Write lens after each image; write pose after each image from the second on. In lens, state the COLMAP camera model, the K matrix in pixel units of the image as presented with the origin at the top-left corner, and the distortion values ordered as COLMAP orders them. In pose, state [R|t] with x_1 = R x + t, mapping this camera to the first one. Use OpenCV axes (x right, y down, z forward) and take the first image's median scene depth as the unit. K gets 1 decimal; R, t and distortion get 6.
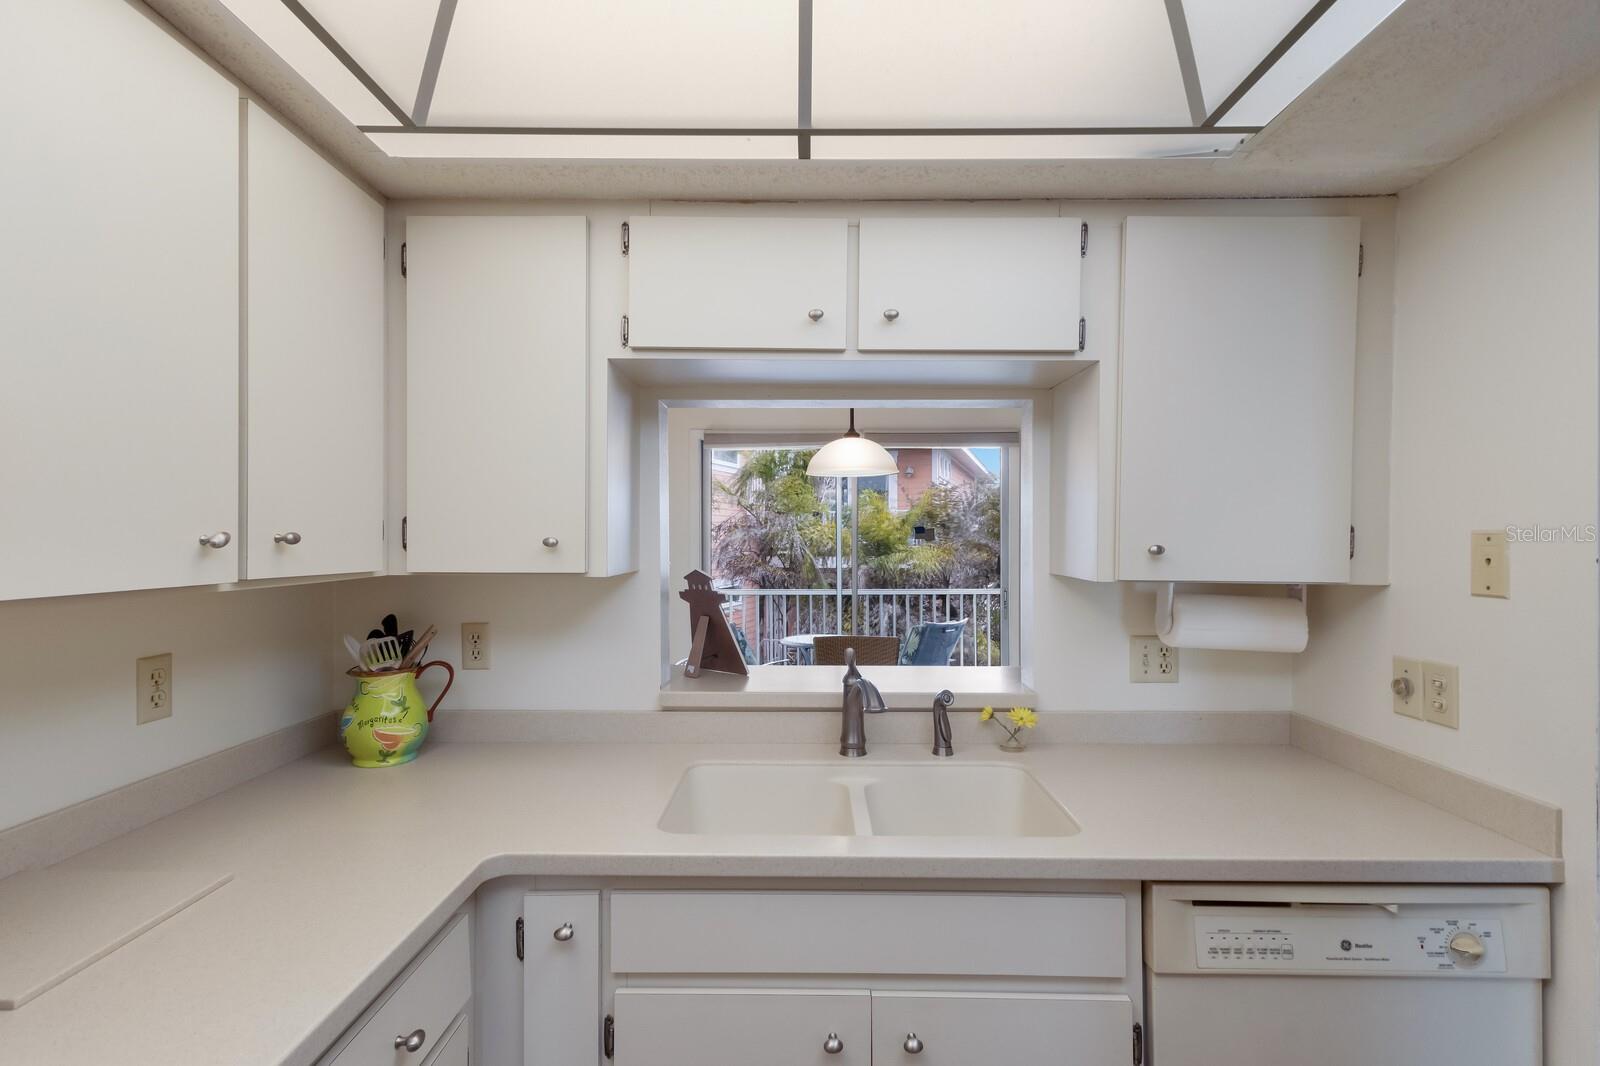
lens RADIAL K [[768.7, 0, 796.3], [0, 768.7, 541.1], [0, 0, 1]] dist [0.018453, 0.000801]
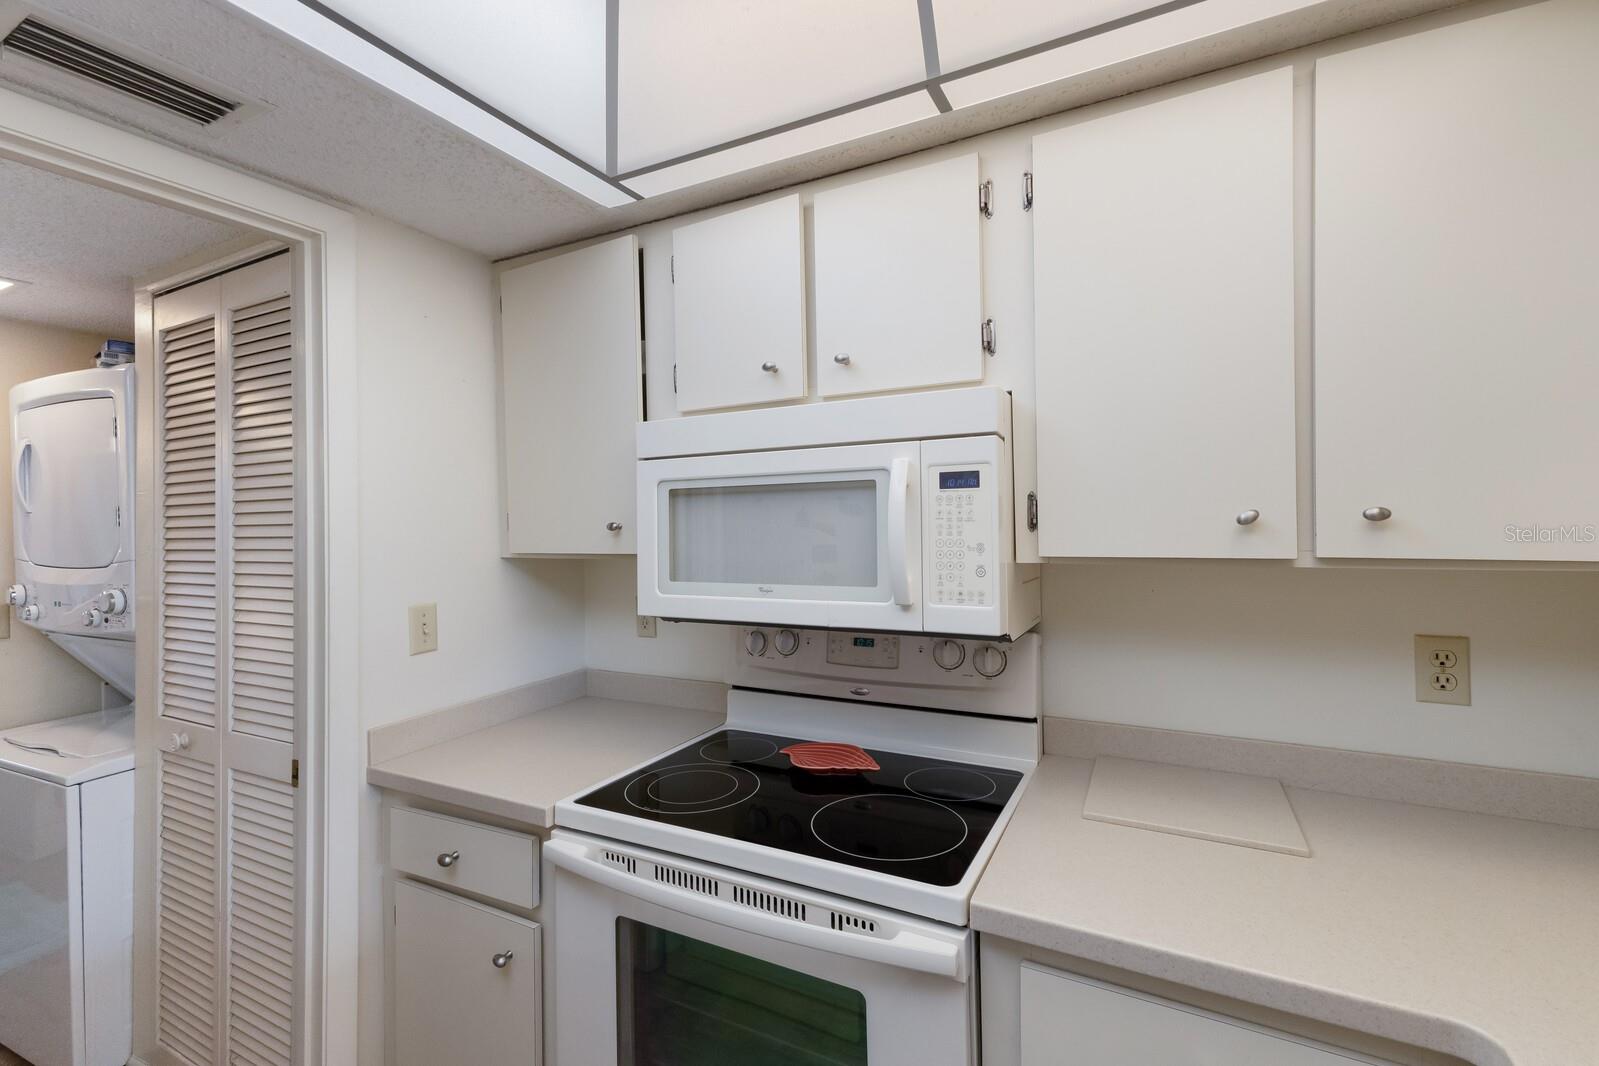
lens RADIAL K [[718.7, 0, 791.4], [0, 718.7, 515.6], [0, 0, 1]] dist [0.015609, 0.000198]
pose [[-0.450641, -0.003108, -0.892700, 0.327516], [0.008175, 0.999938, -0.007608, 0.001130], [0.892668, -0.010727, -0.450587, 0.692623]]
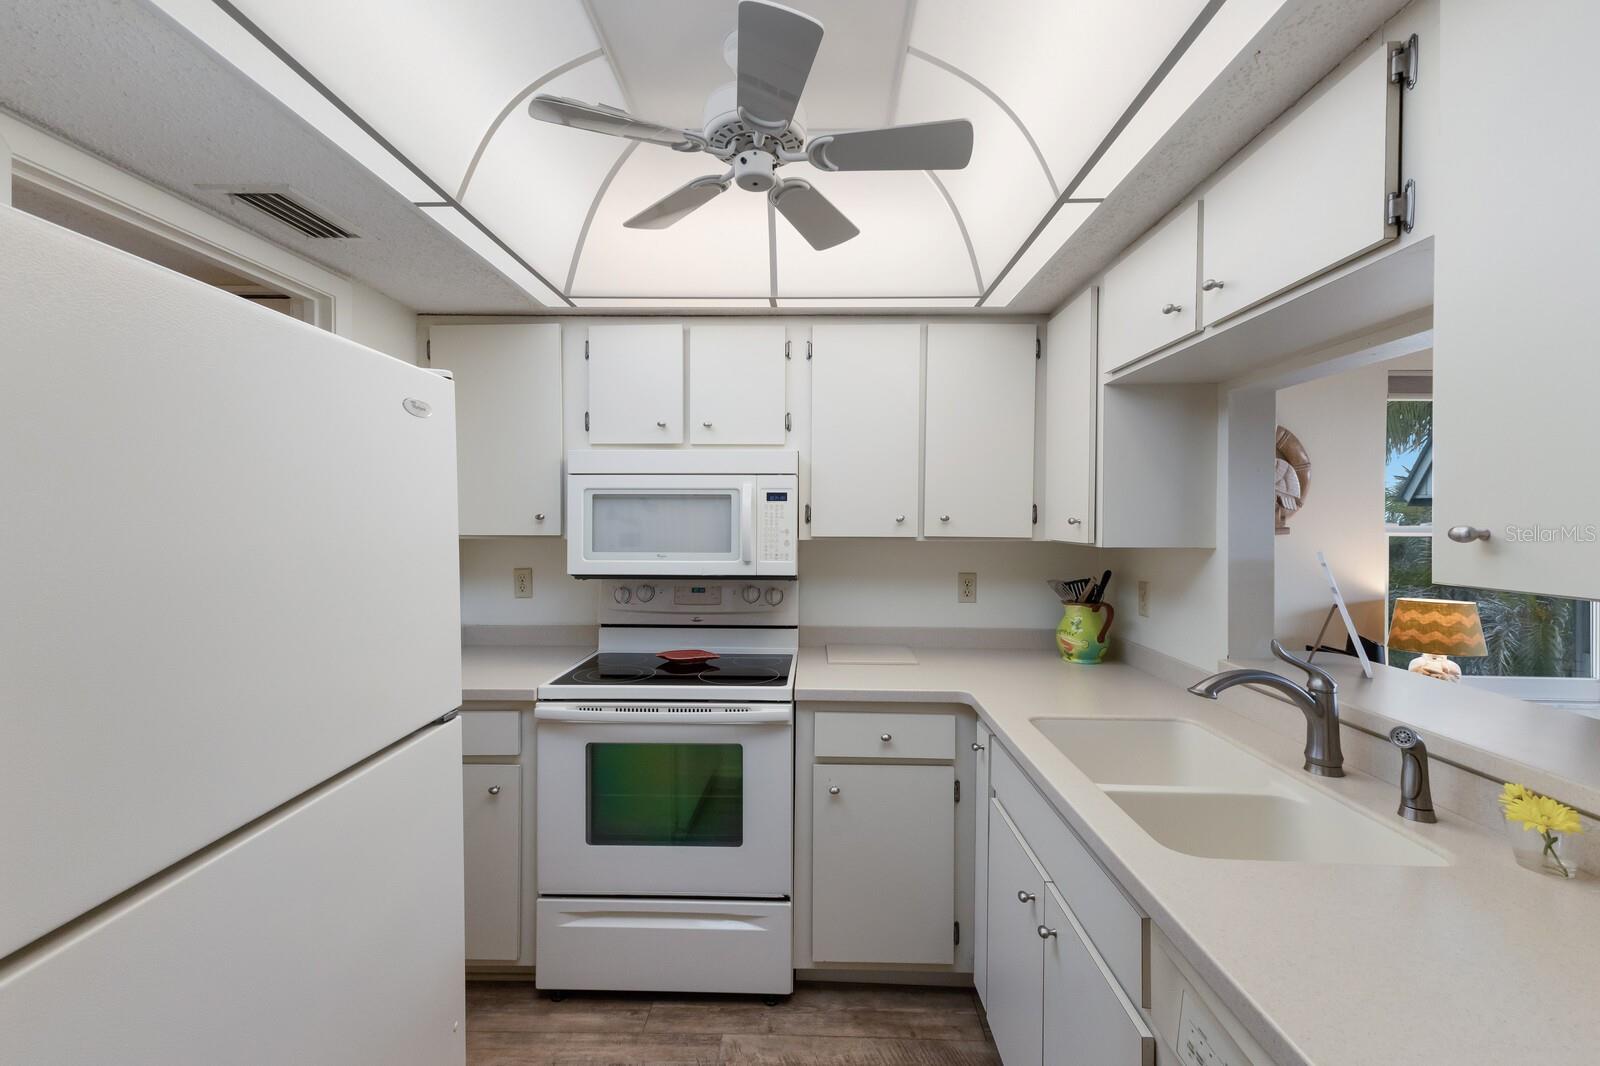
lens RADIAL K [[693.6, 0, 796.9], [0, 693.6, 516.2], [0, 0, 1]] dist [0.021870, -0.000125]
pose [[-0.014872, -0.004614, -0.999879, 1.110429], [-0.013543, 0.999899, -0.004412, 0.005742], [0.999798, 0.013476, -0.014933, 0.552808]]
